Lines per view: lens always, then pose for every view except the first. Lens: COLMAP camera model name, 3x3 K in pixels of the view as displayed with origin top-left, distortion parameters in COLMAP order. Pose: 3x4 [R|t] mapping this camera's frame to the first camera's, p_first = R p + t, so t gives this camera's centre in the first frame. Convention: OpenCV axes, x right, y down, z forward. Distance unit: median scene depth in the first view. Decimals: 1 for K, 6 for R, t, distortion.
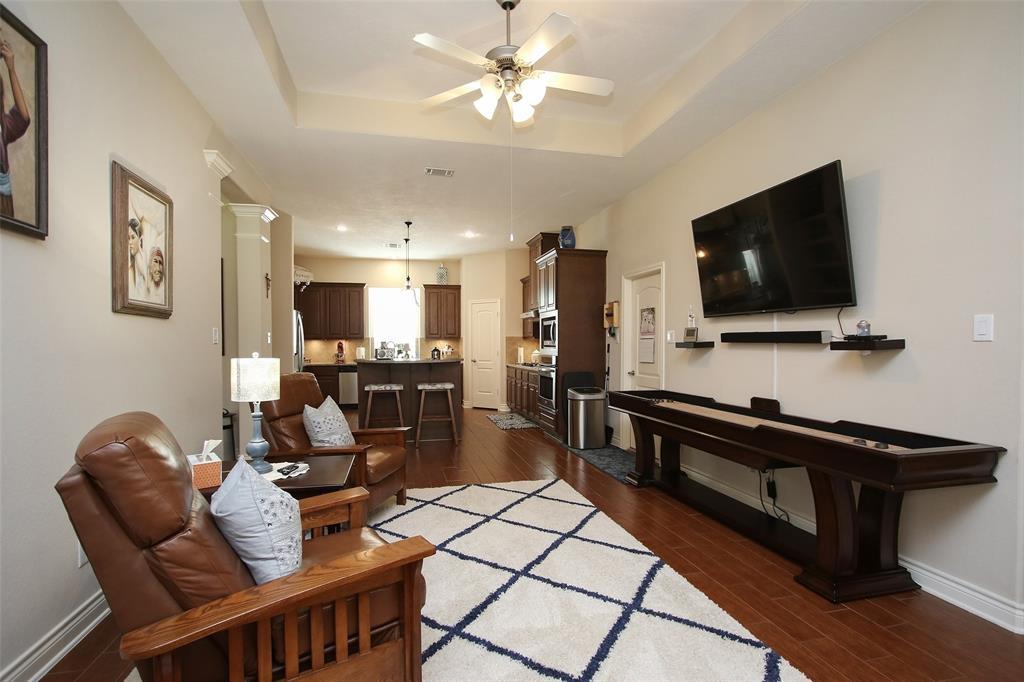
lens RADIAL K [[476.7, 0, 508.9], [0, 476.7, 346.0], [0, 0, 1]] dist [-0.001403, -0.000125]
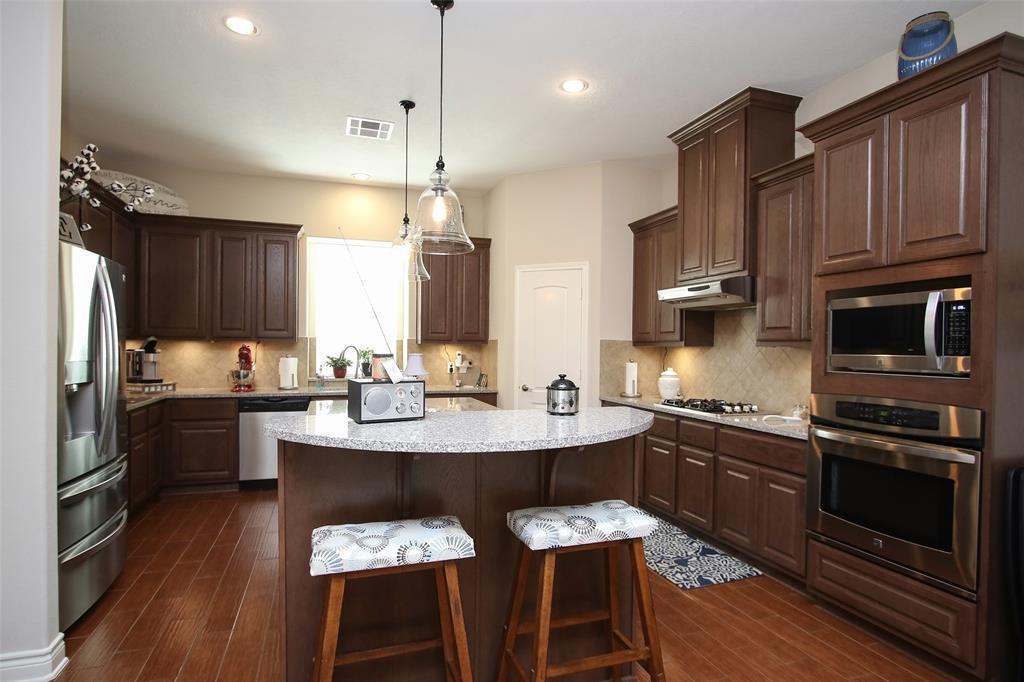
lens RADIAL K [[547.9, 0, 517.5], [0, 547.9, 346.3], [0, 0, 1]] dist [0.001441, -0.000102]
pose [[0.995204, 0.013284, 0.096912, -0.136560], [-0.012599, 0.999891, -0.007672, -0.007440], [-0.097003, 0.006415, 0.995263, 0.431923]]
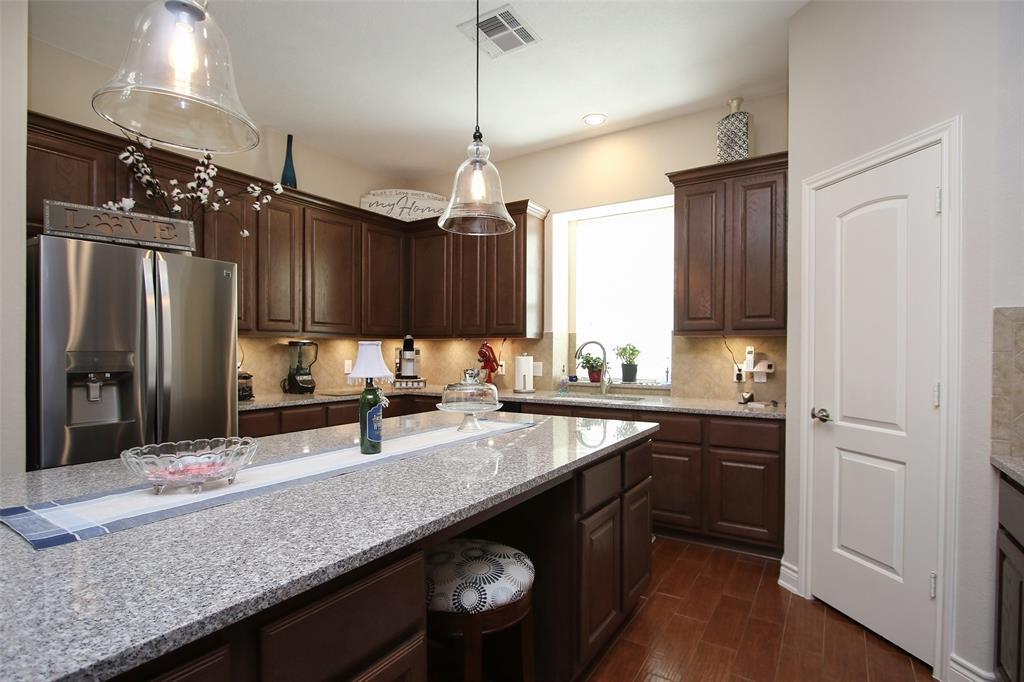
lens RADIAL K [[501.4, 0, 515.3], [0, 501.4, 349.5], [0, 0, 1]] dist [0.003520, 0.001001]
pose [[0.686917, 0.005139, -0.726718, 0.007459], [-0.004536, 0.999986, 0.002783, -0.004112], [0.726722, 0.001385, 0.686931, 0.706358]]
